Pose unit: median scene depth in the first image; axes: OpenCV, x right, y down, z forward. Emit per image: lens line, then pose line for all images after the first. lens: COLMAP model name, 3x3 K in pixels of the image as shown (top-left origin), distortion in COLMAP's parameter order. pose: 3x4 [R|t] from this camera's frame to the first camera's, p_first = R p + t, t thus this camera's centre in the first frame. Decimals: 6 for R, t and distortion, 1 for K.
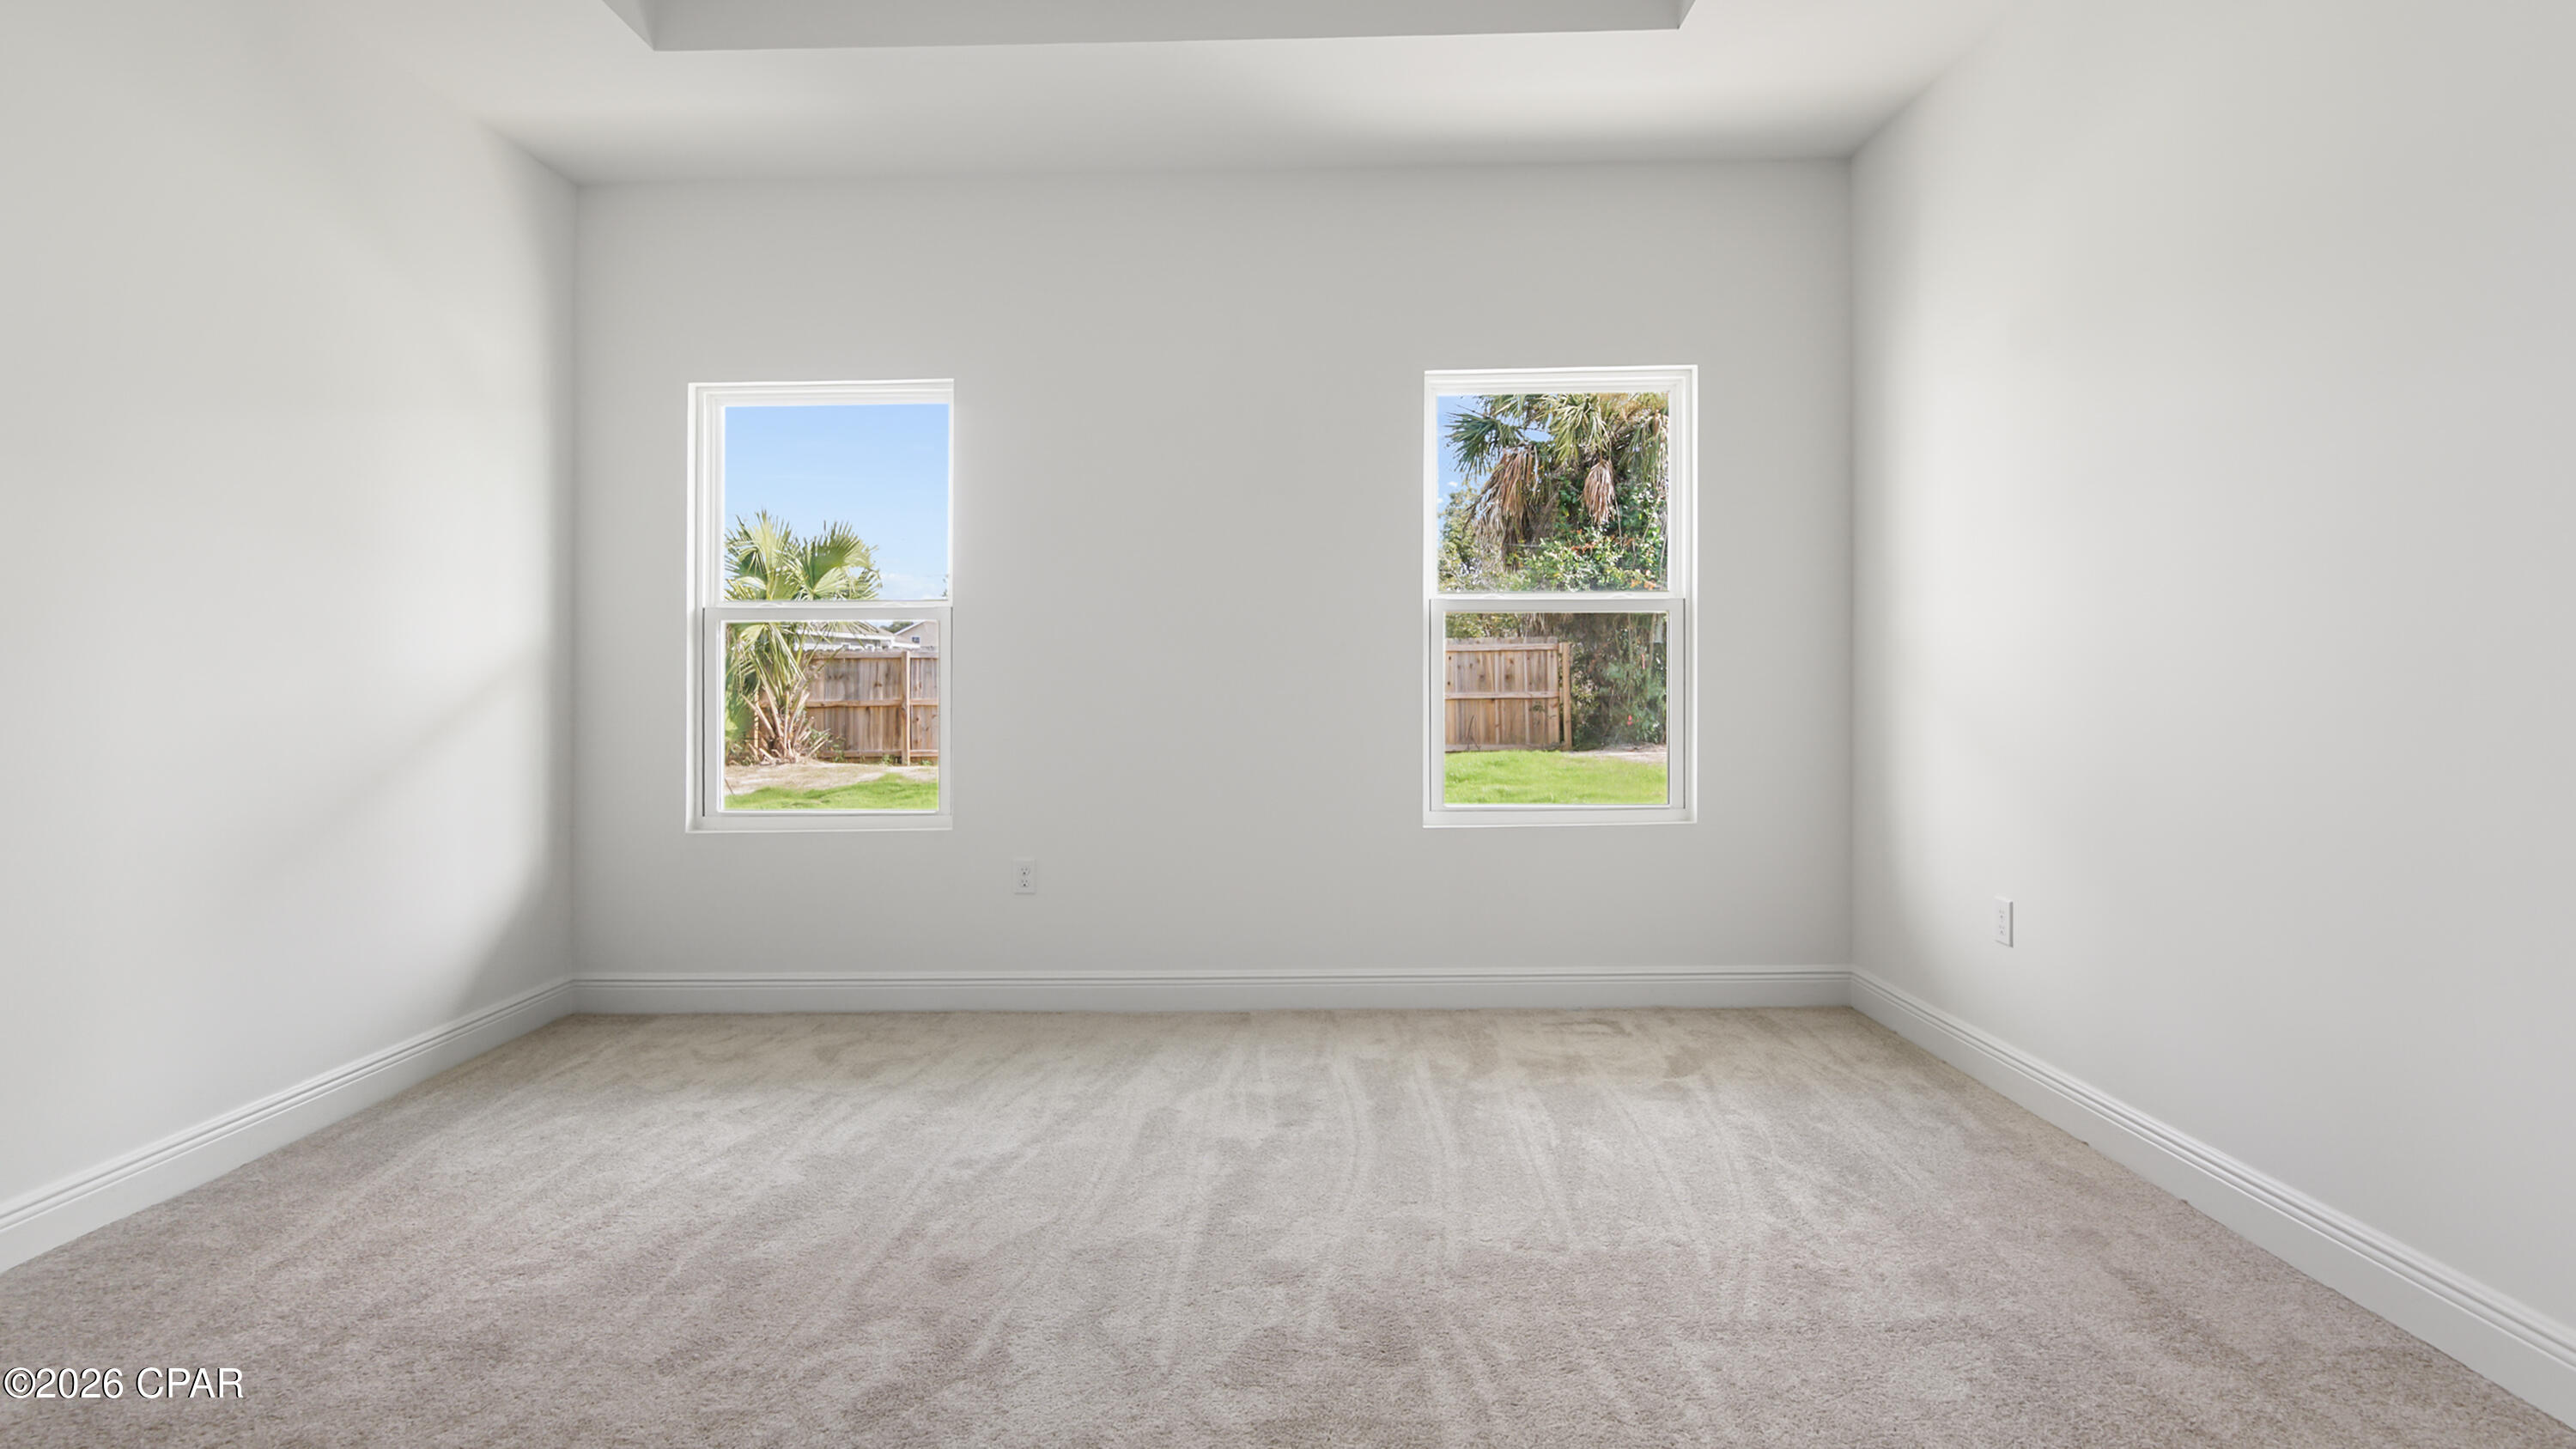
lens RADIAL K [[1204.0, 0, 1290.5], [0, 1204.0, 654.1], [0, 0, 1]] dist [-0.005111, -0.002231]
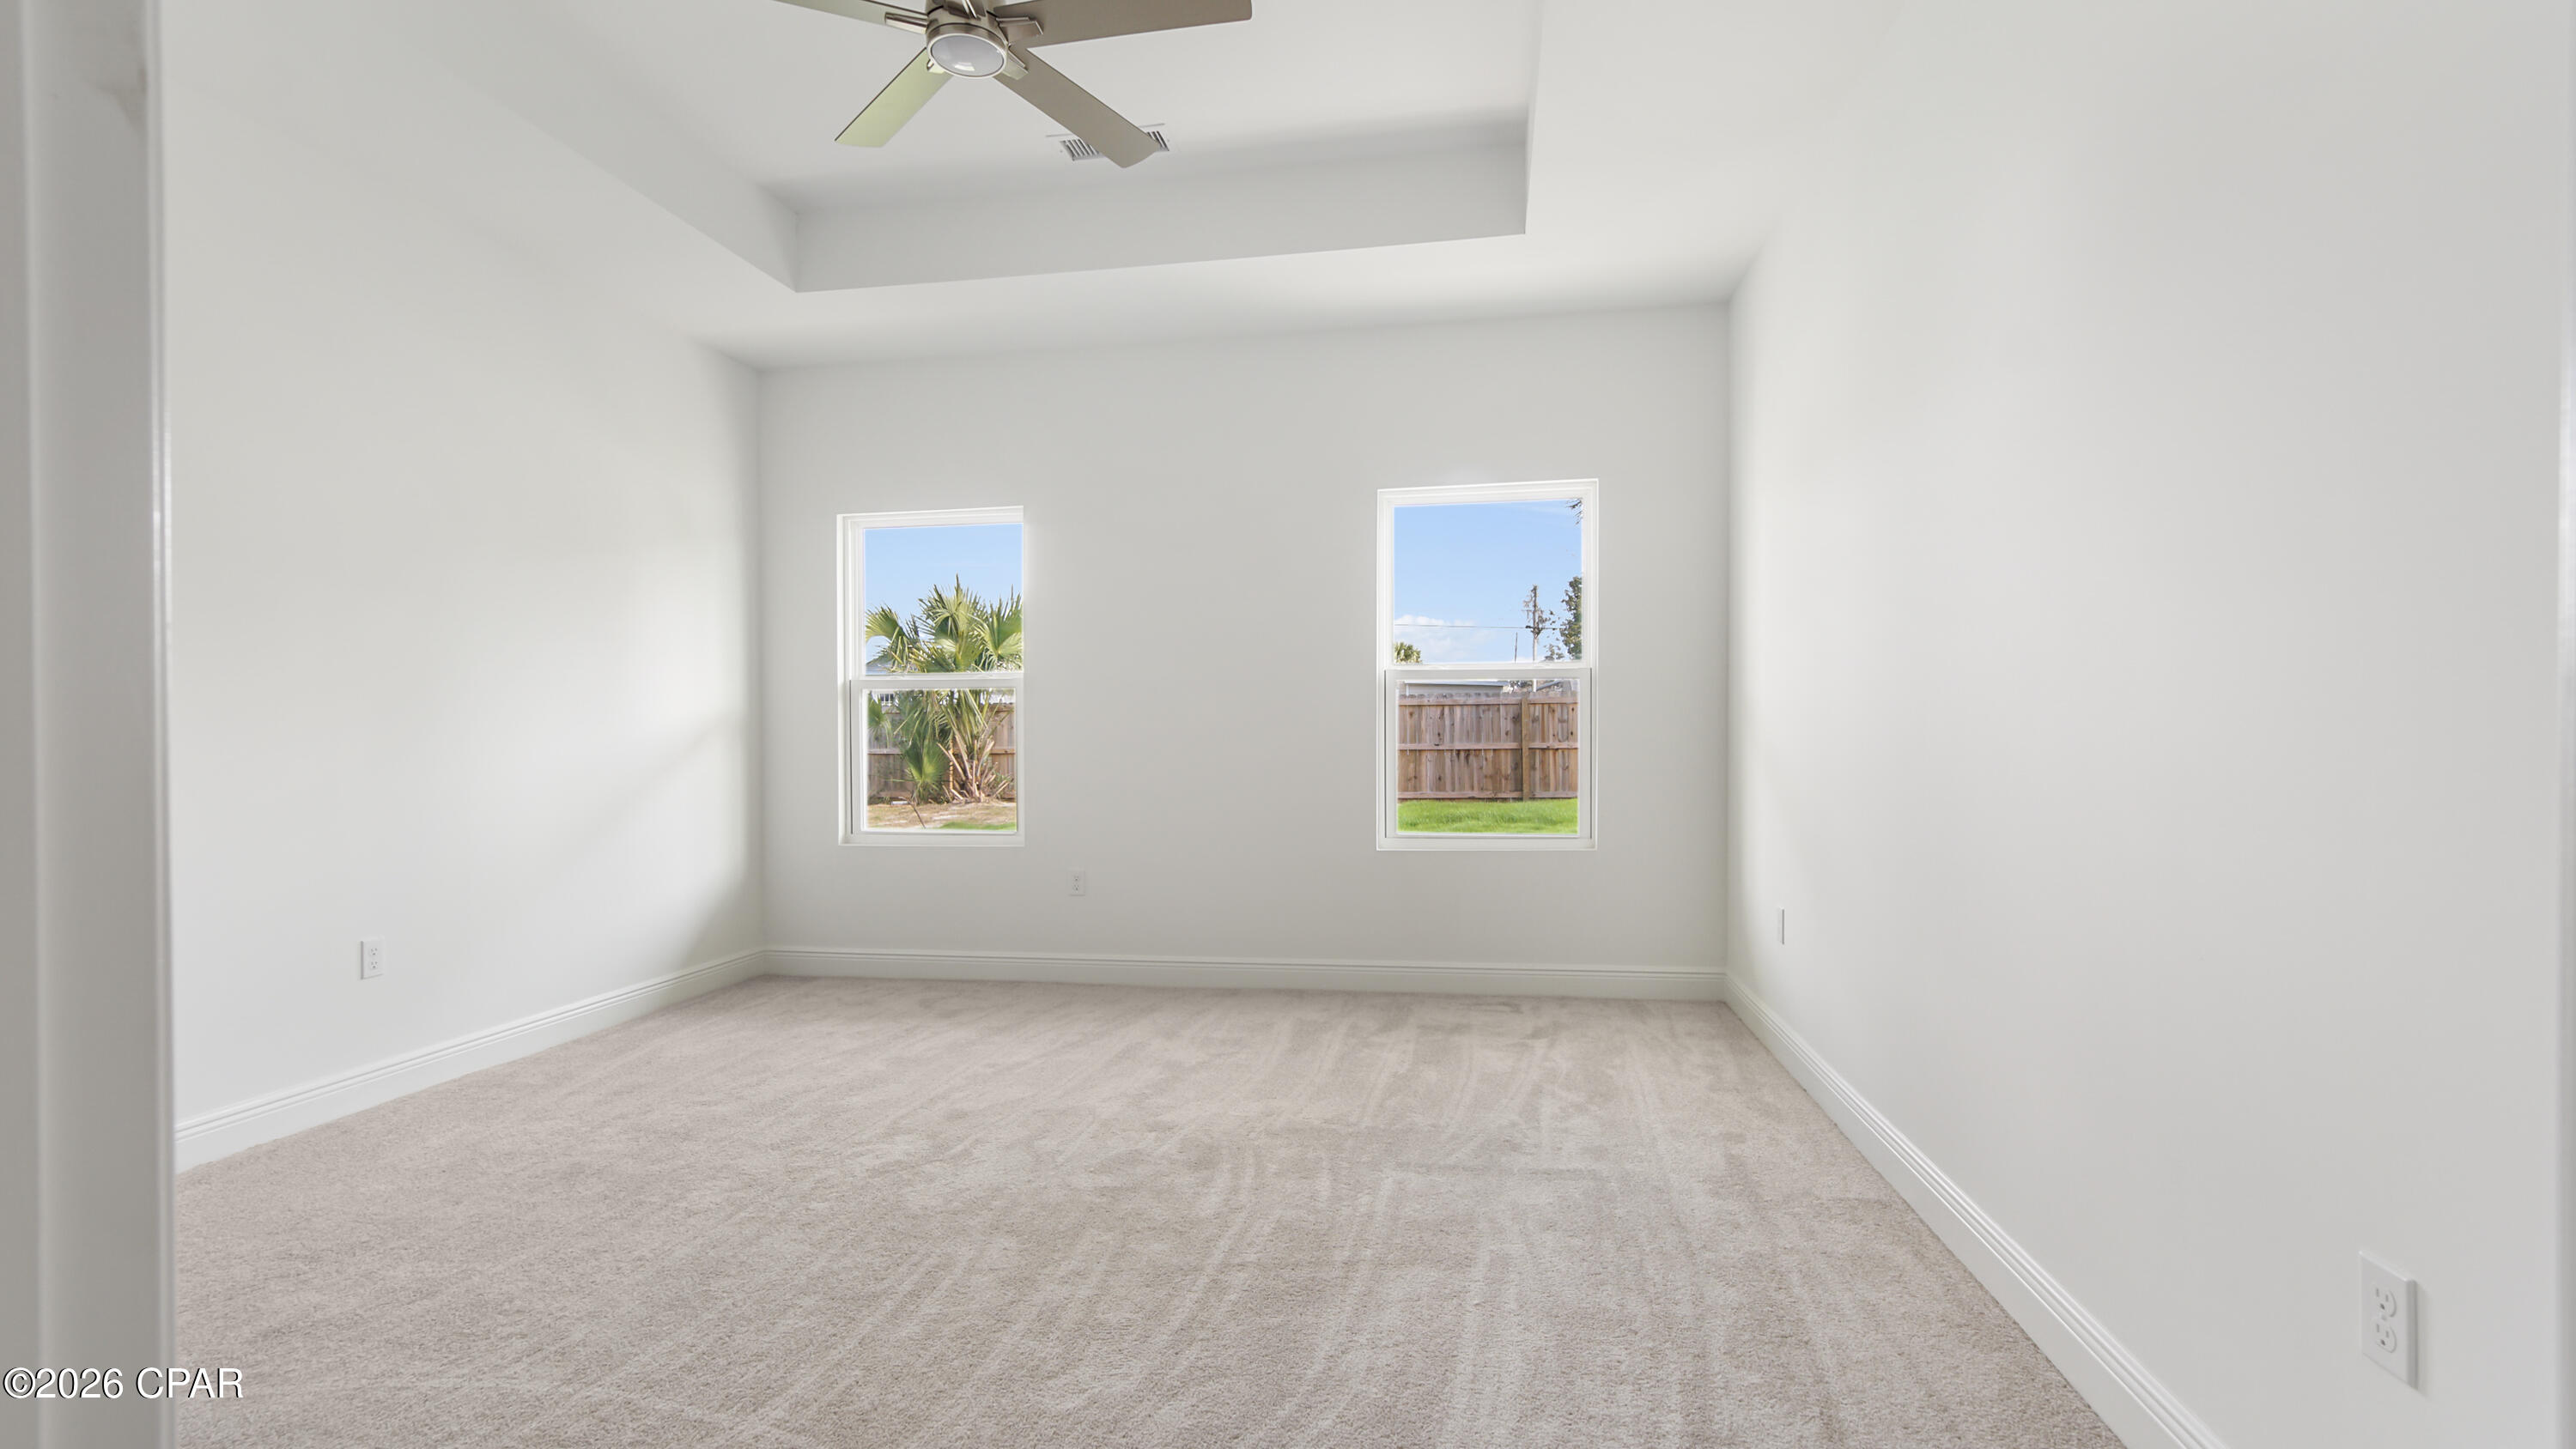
lens RADIAL K [[1203.6, 0, 1286.0], [0, 1203.6, 706.0], [0, 0, 1]] dist [-0.005111, -0.002231]
pose [[0.985897, -0.004137, -0.167304, 0.244006], [0.004628, 0.999986, 0.002543, -0.010041], [0.167292, -0.003282, 0.985902, -0.278760]]
